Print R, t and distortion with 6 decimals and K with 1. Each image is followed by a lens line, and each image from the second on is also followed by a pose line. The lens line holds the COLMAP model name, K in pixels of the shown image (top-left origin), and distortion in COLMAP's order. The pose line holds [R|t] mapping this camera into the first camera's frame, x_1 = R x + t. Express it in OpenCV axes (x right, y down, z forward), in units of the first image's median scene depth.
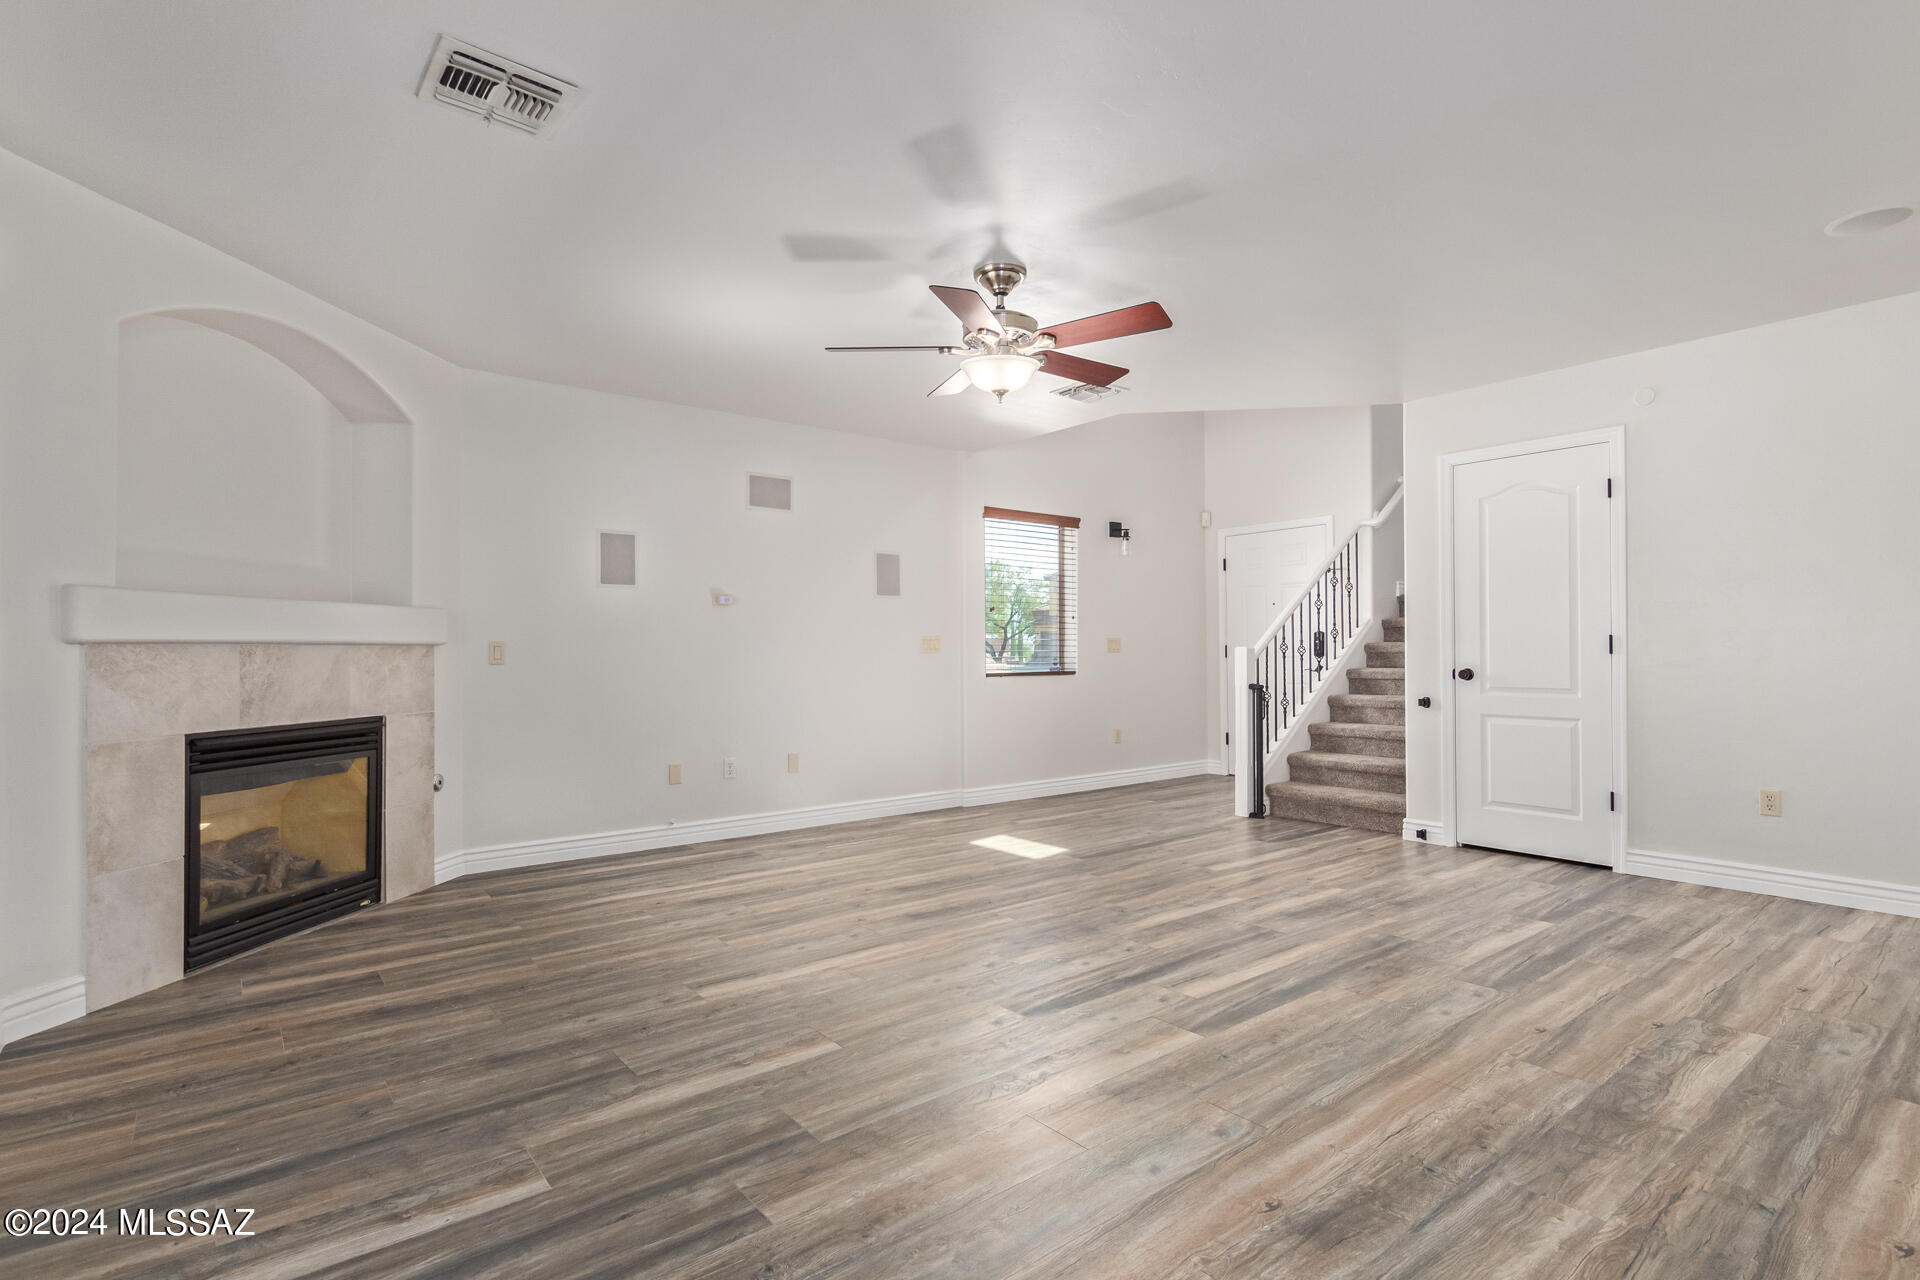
lens RADIAL K [[917.0, 0, 962.8], [0, 917.0, 647.3], [0, 0, 1]] dist [0.006292, -0.000332]
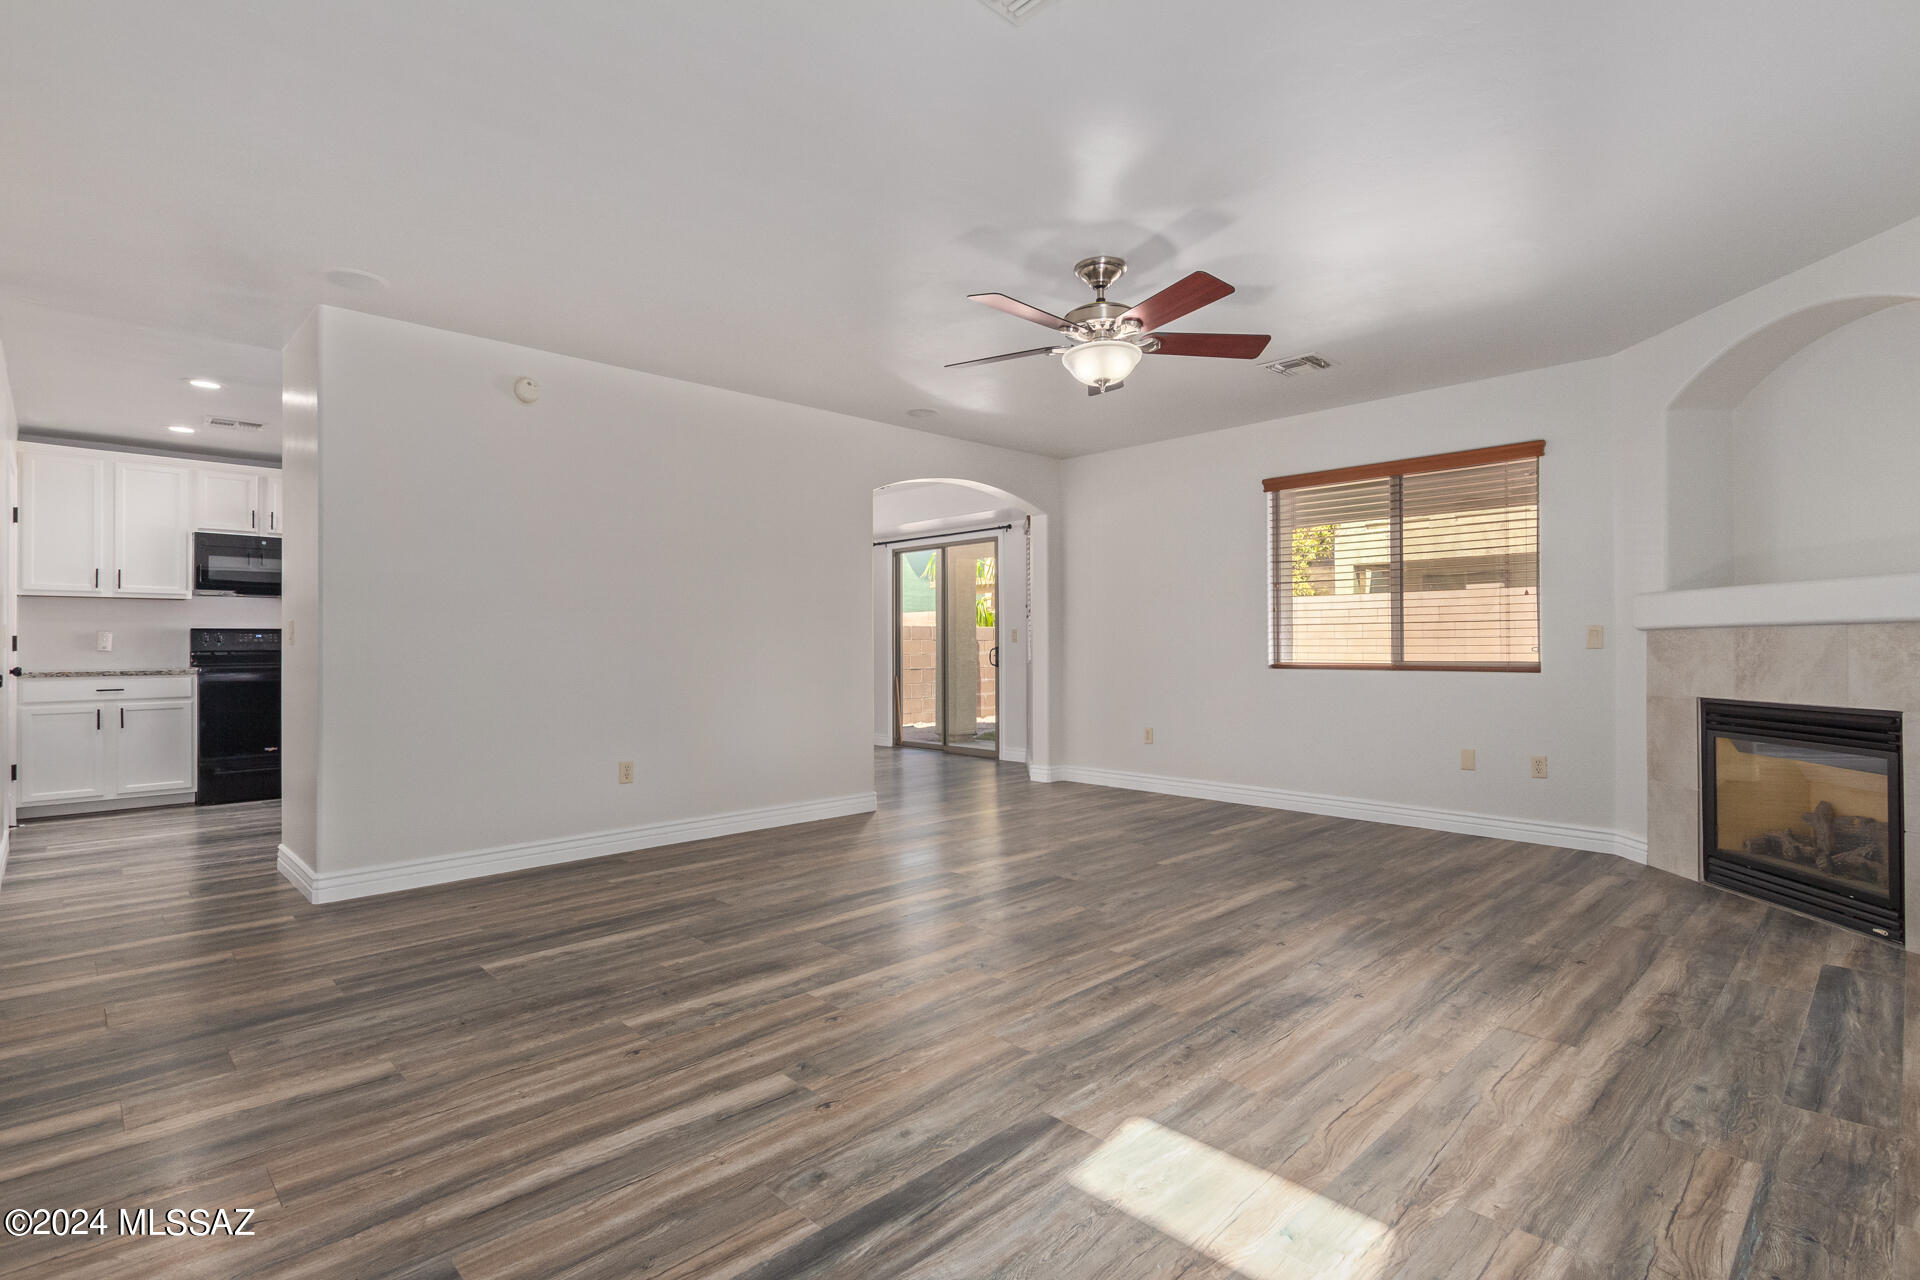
lens RADIAL K [[926.8, 0, 960.0], [0, 926.8, 640.0], [0, 0, 1]] dist [0.003005, -0.000300]
pose [[-0.995555, 0.009186, -0.093735, 0.282012], [0.010513, 0.999851, -0.013677, 0.016804], [0.093595, -0.014602, -0.995503, 1.908392]]
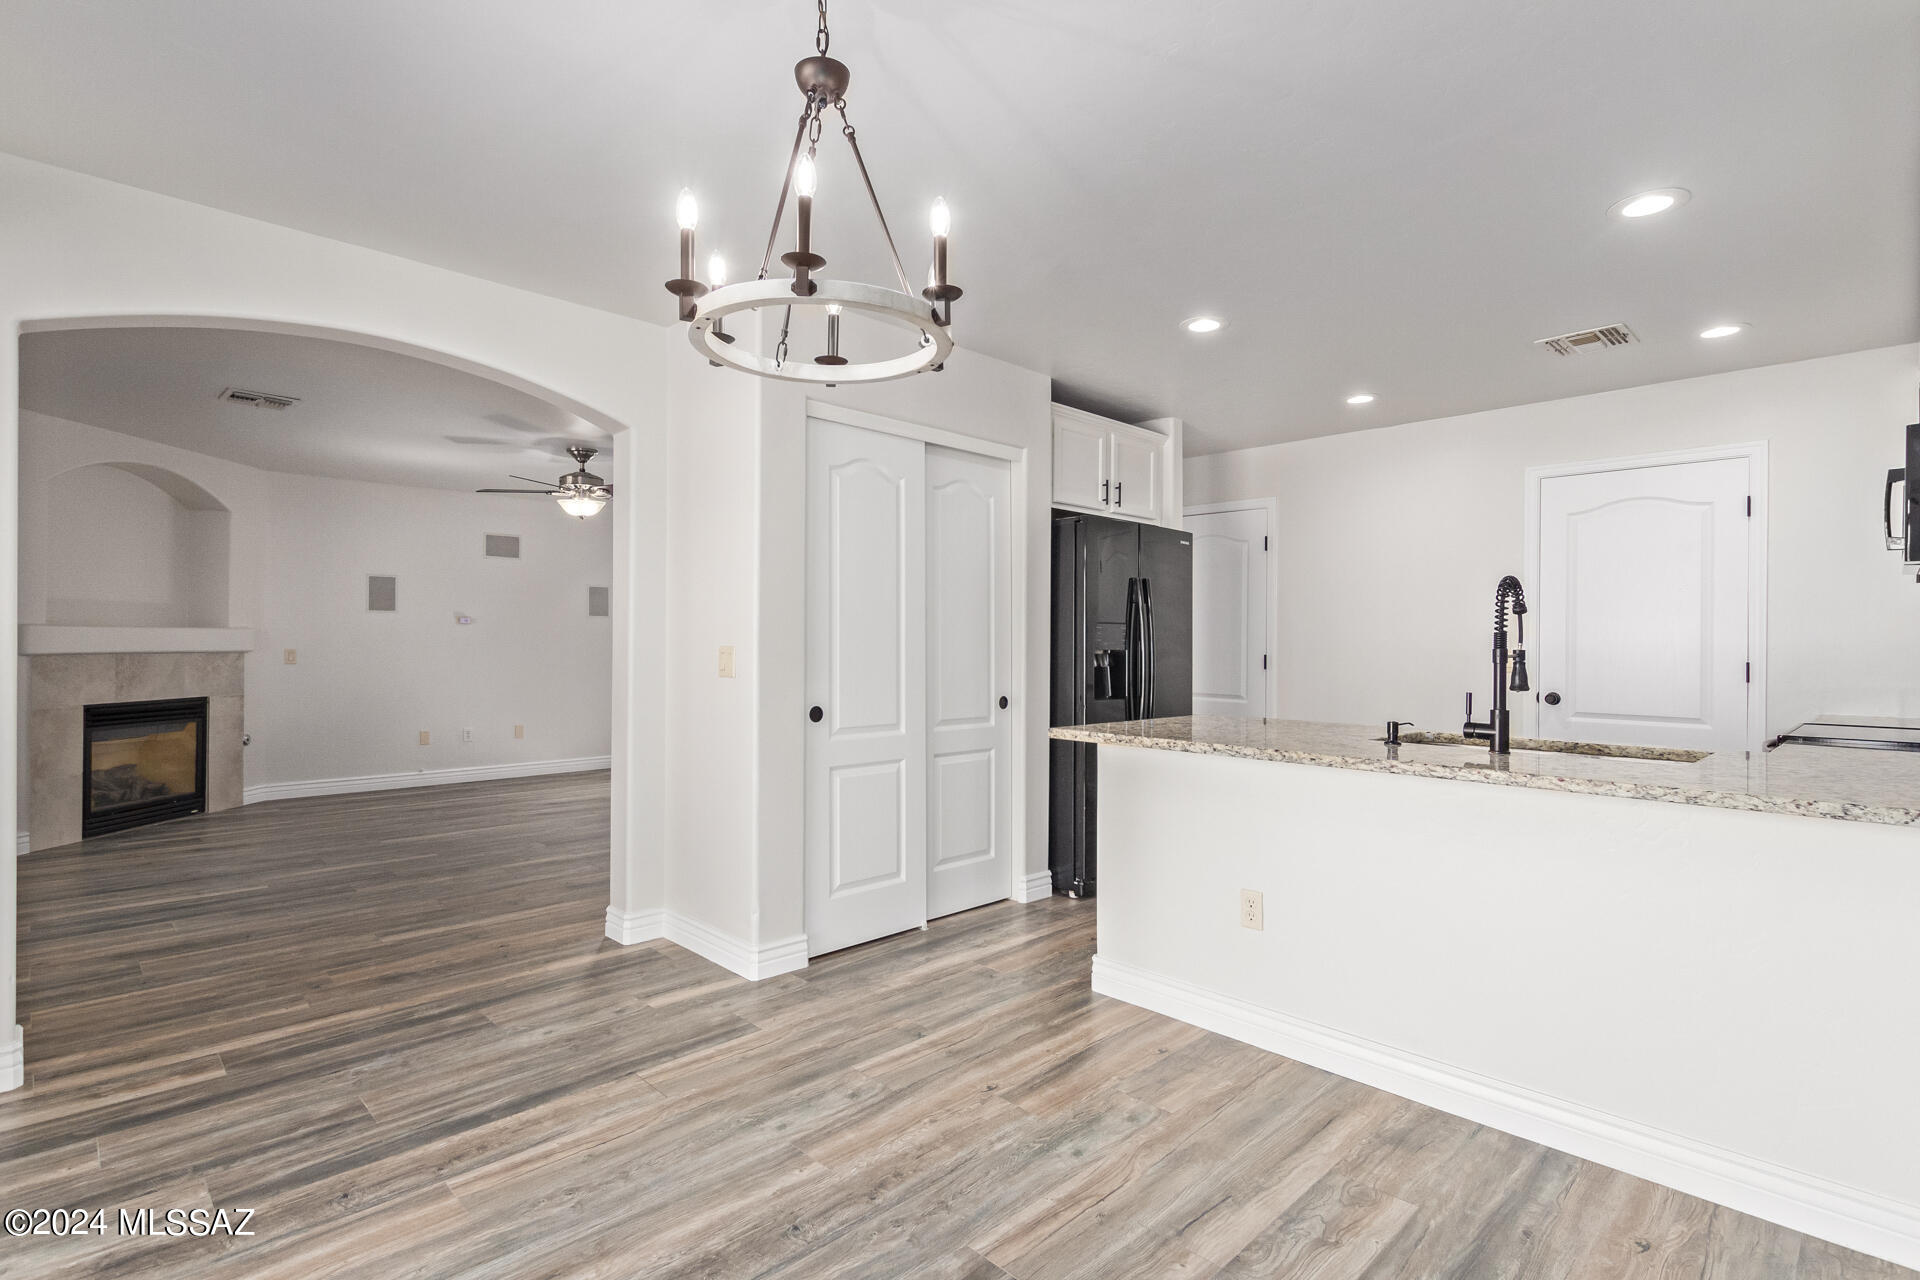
lens RADIAL K [[921.6, 0, 968.2], [0, 921.6, 643.9], [0, 0, 1]] dist [0.013316, -0.005544]
pose [[0.994062, 0.013354, 0.107989, 0.571205], [-0.014143, 0.999879, 0.006544, -0.052205], [-0.107889, -0.008032, 0.994131, -0.837519]]
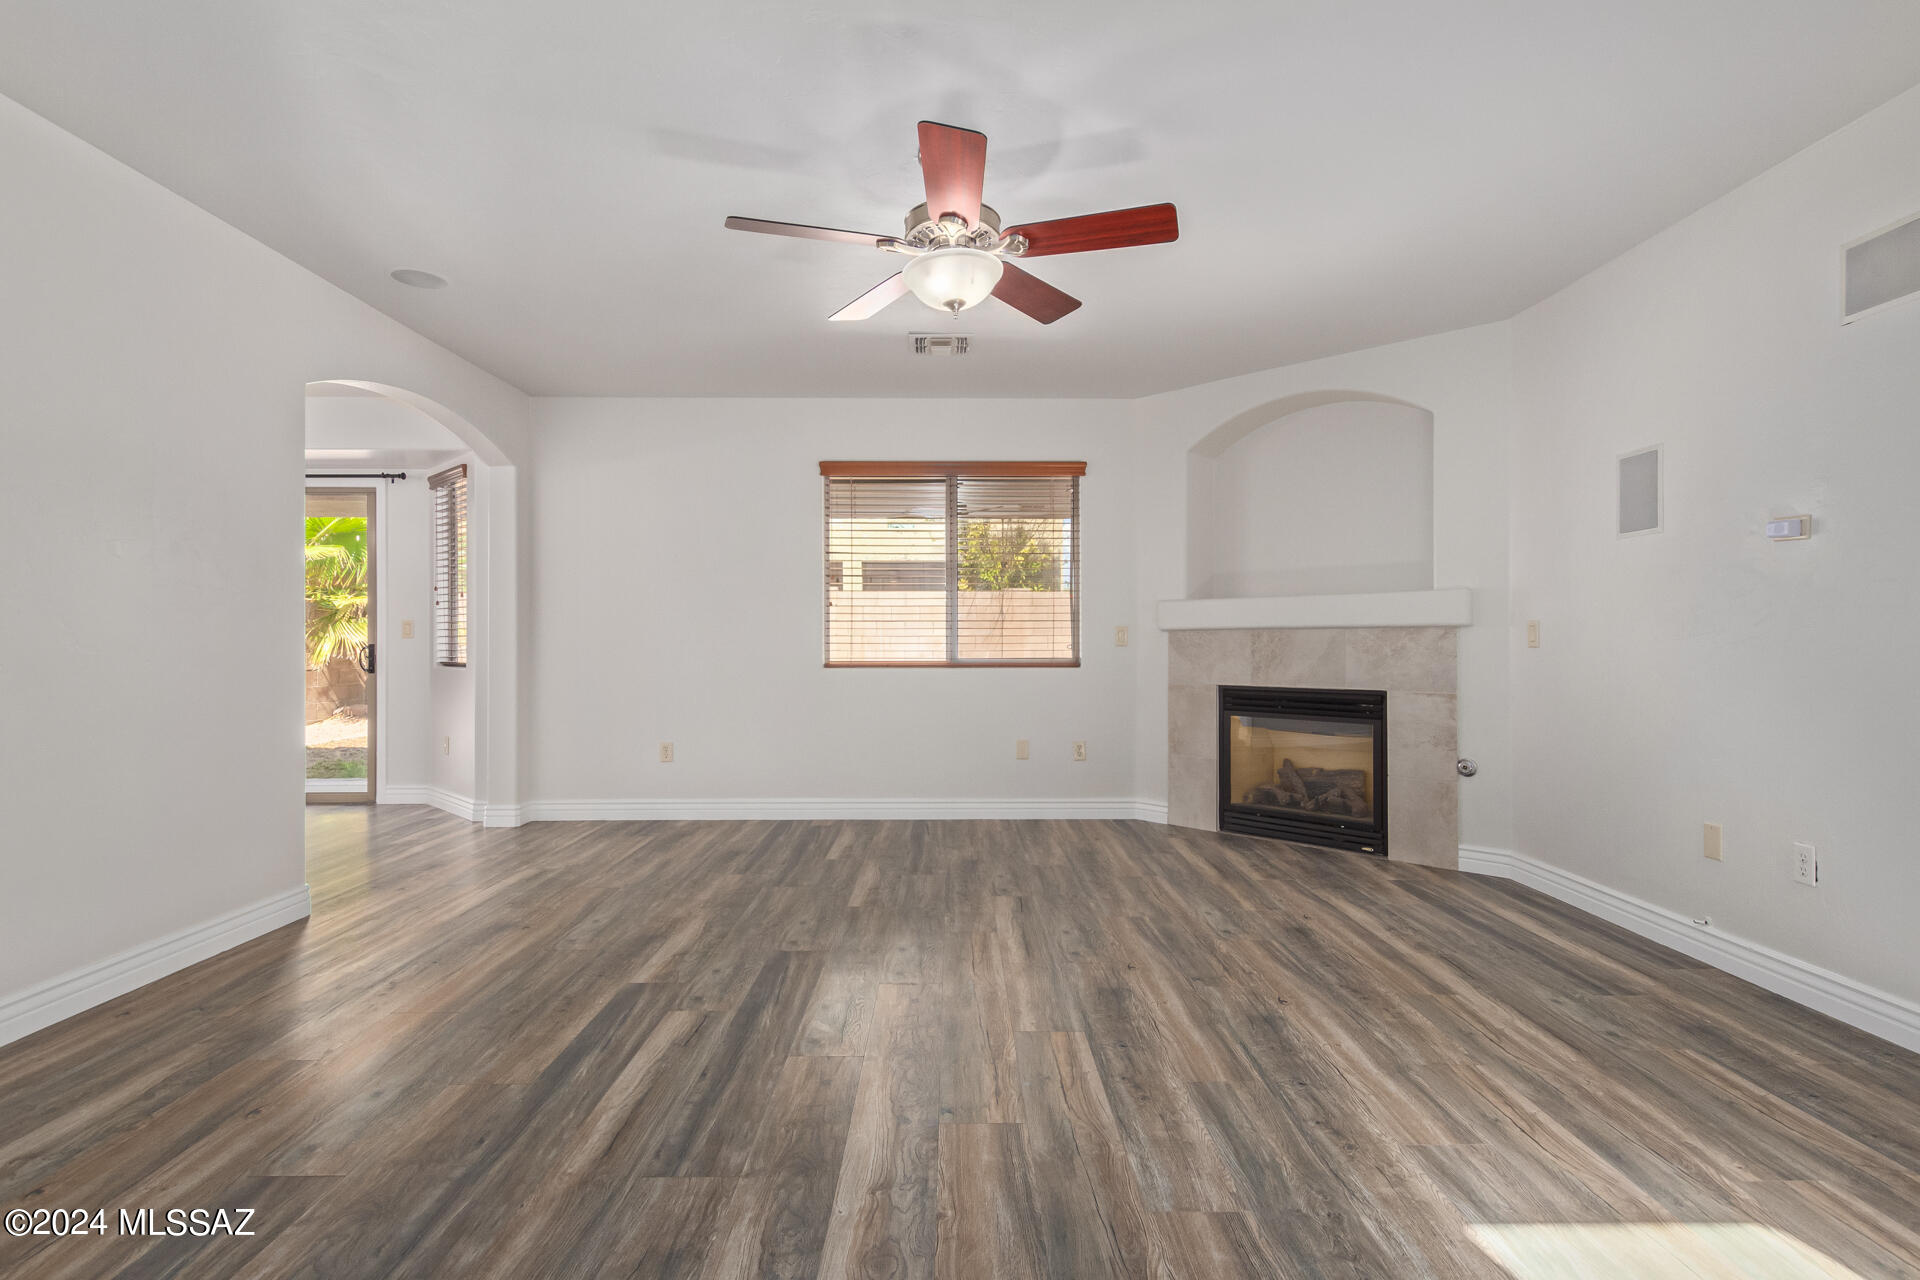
lens RADIAL K [[921.6, 0, 968.2], [0, 921.6, 643.9], [0, 0, 1]] dist [0.013316, -0.005544]
pose [[-0.611970, 0.008723, -0.790833, 0.632781], [0.011346, 0.999933, 0.002249, 0.010072], [0.790800, -0.007597, -0.612028, 1.424900]]
